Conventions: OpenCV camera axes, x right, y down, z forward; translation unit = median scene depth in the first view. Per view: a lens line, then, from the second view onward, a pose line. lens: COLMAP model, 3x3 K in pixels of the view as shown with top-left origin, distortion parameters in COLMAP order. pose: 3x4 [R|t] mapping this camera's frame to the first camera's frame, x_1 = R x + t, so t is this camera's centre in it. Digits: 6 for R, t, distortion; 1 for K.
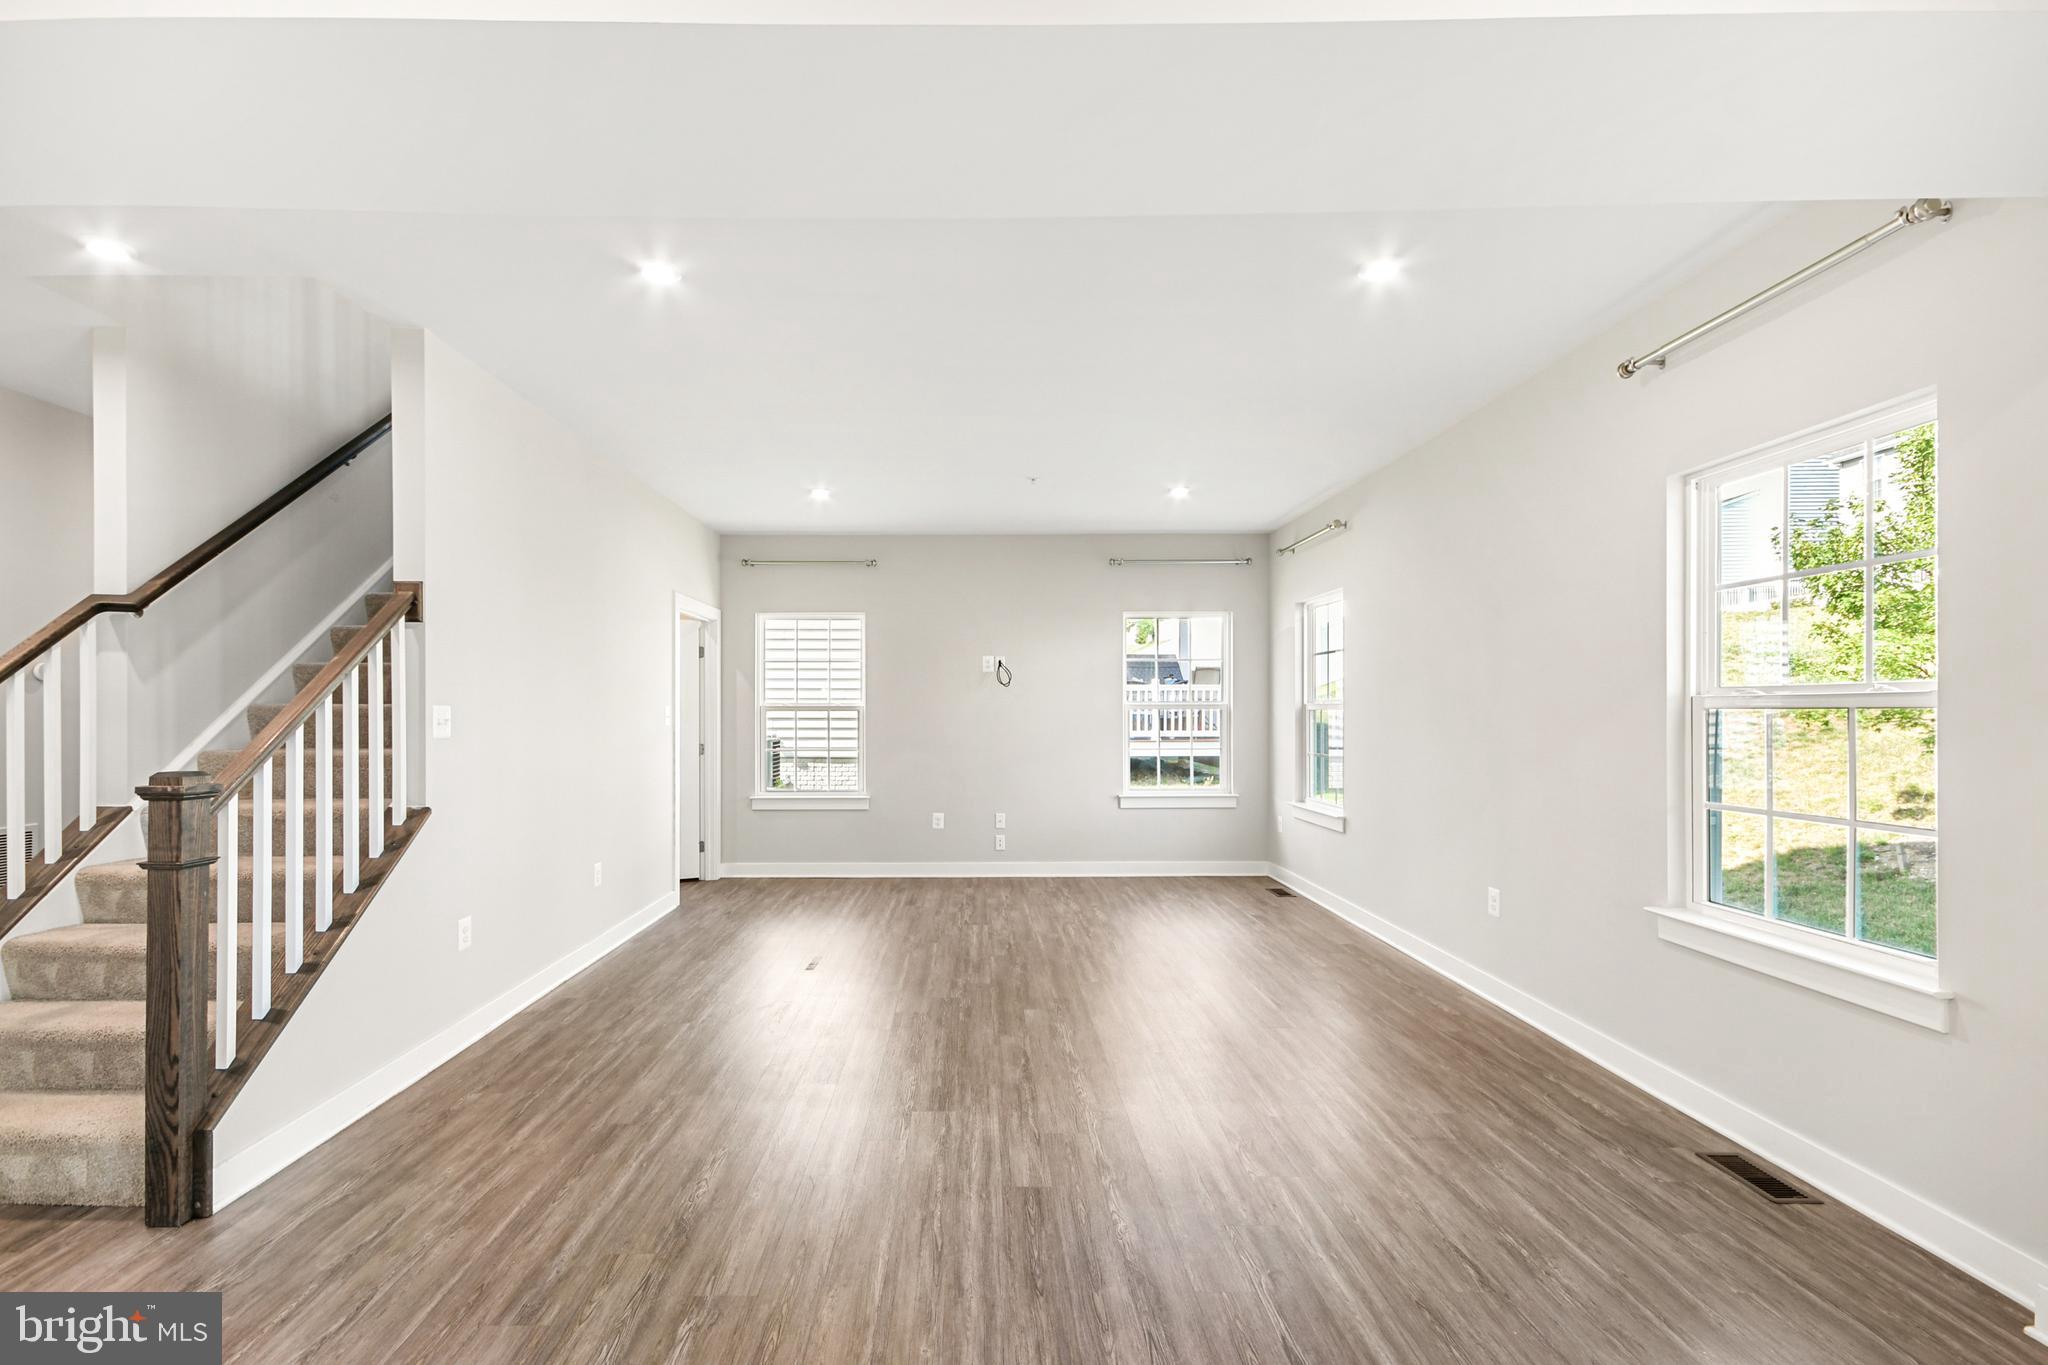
lens RADIAL K [[909.6, 0, 972.9], [0, 909.6, 717.5], [0, 0, 1]] dist [0.020075, -0.011148]
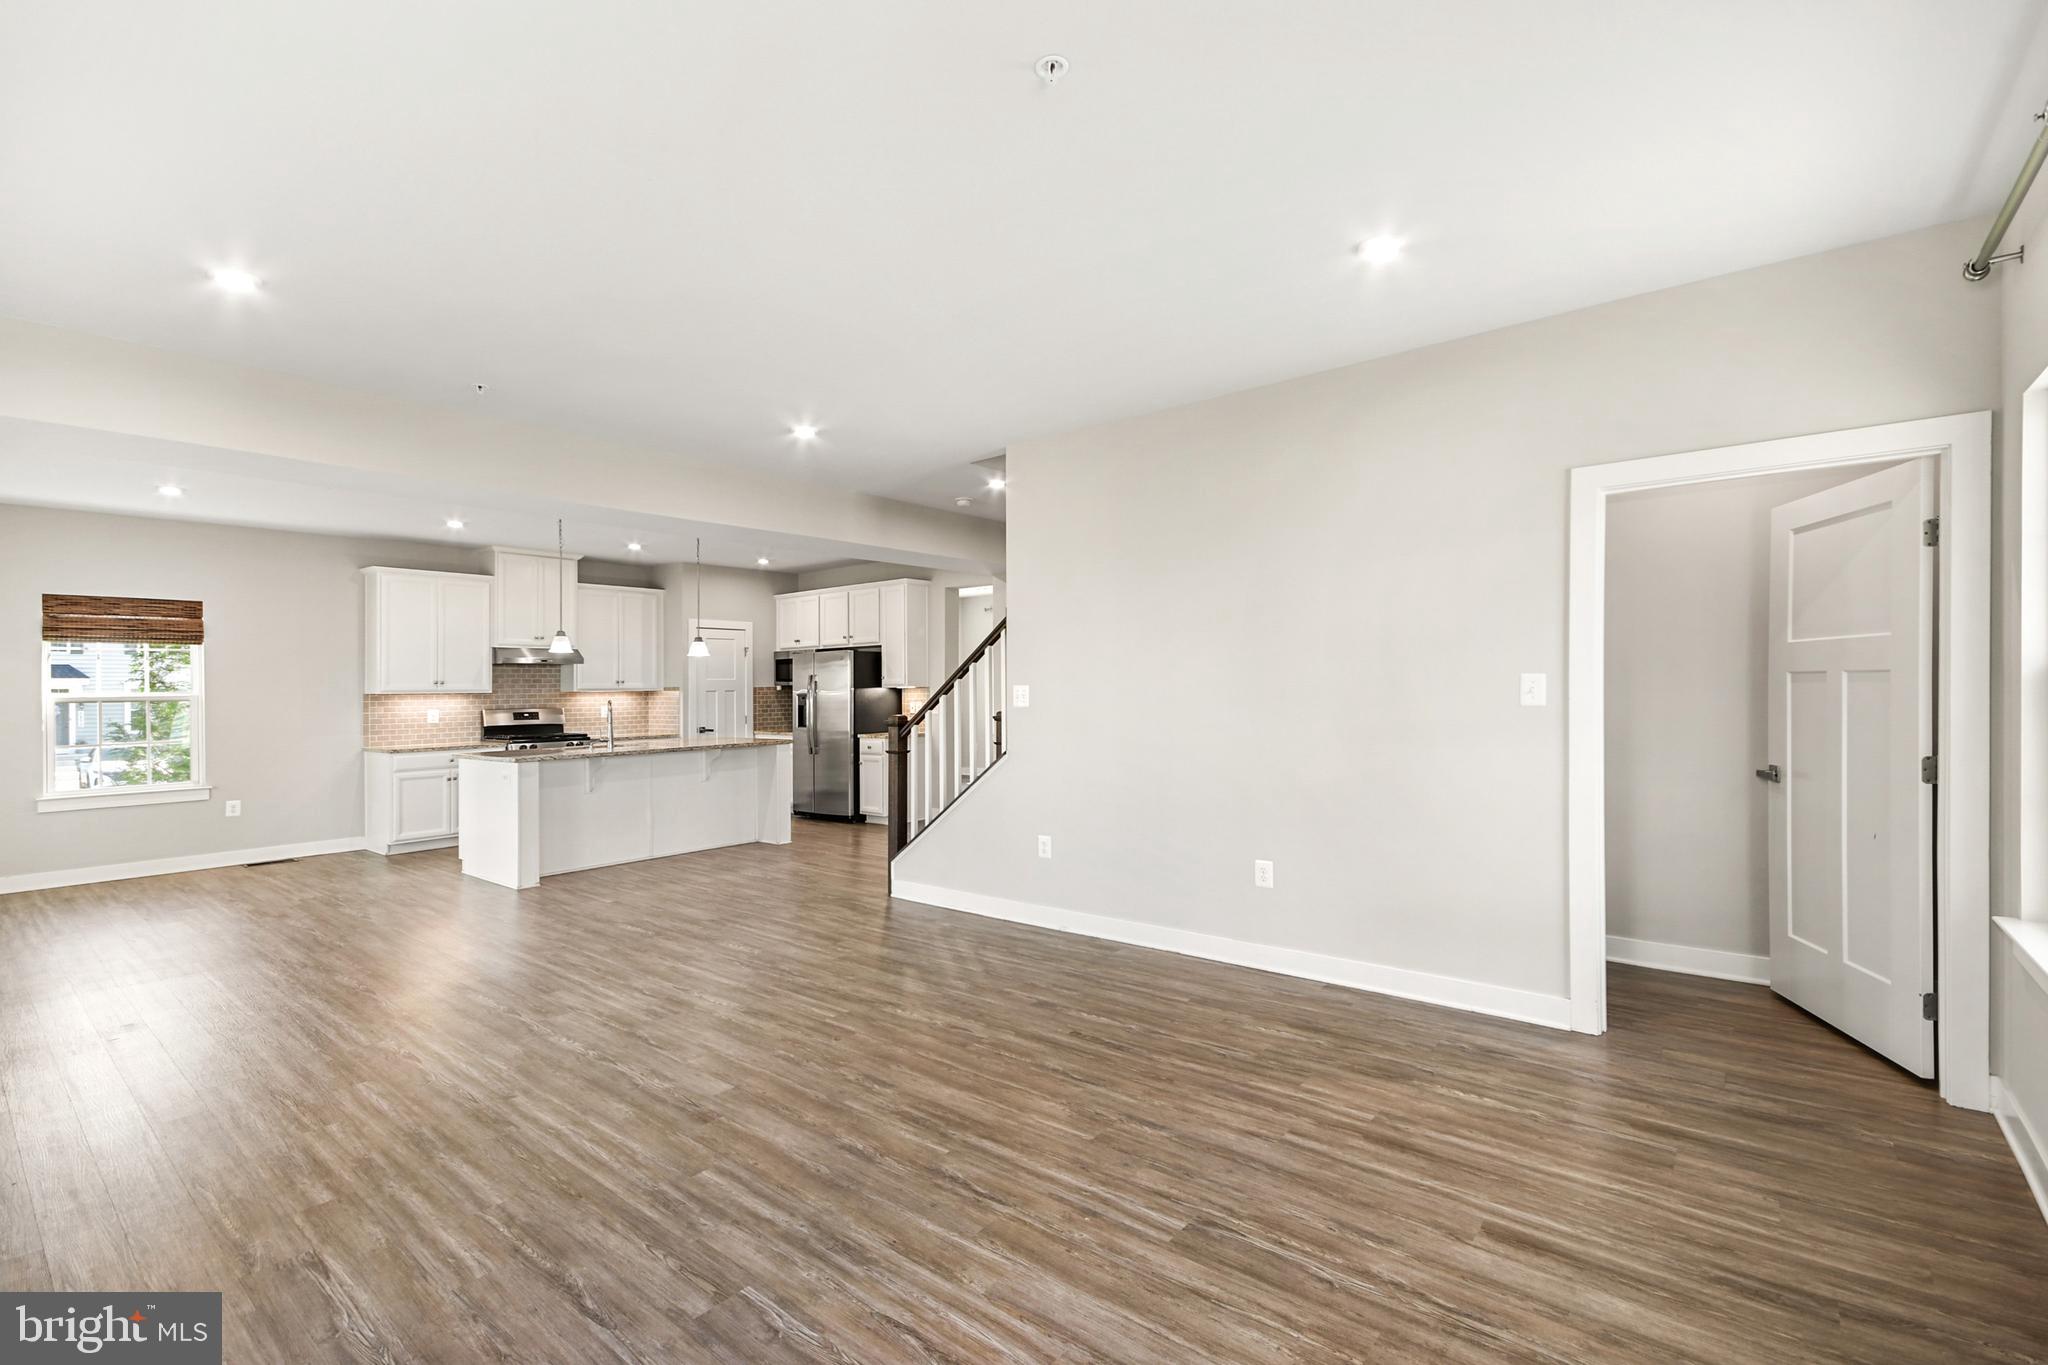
lens RADIAL K [[909.6, 0, 1004.5], [0, 909.6, 677.5], [0, 0, 1]] dist [0.020075, -0.011148]
pose [[-0.644437, 0.001982, -0.764655, 0.610658], [0.011818, 0.999903, -0.007368, -0.014754], [0.764566, -0.013785, -0.644398, 2.062990]]
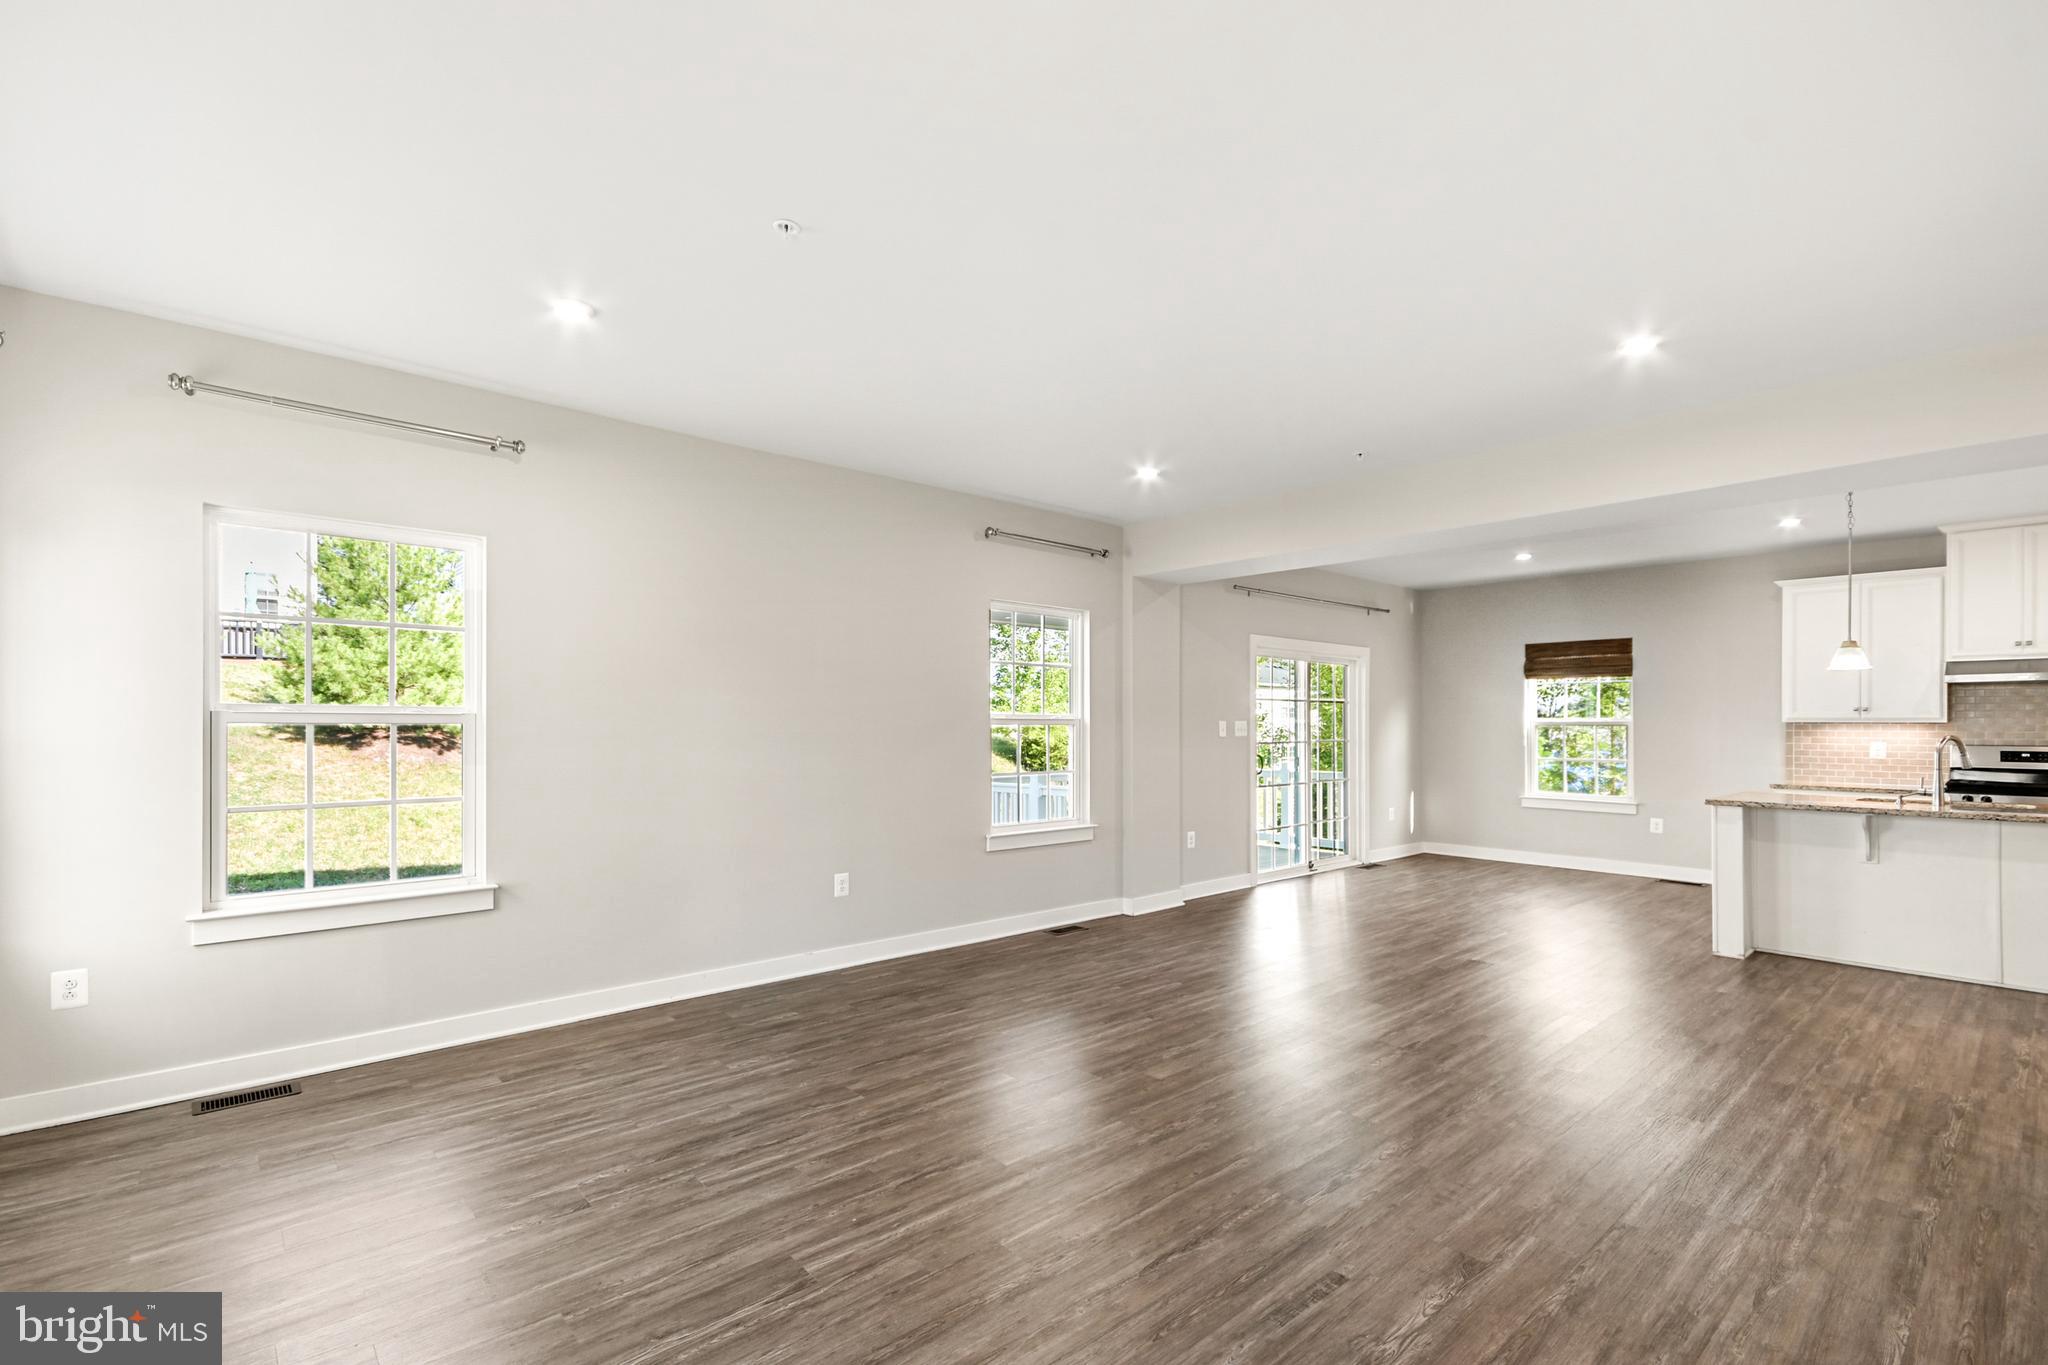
lens RADIAL K [[909.6, 0, 1021.8], [0, 909.6, 715.6], [0, 0, 1]] dist [0.020075, -0.011148]
pose [[-0.663988, 0.006992, 0.747710, -0.604777], [0.001912, 0.999969, -0.007654, -0.011026], [-0.747741, -0.003653, -0.663981, 2.050183]]
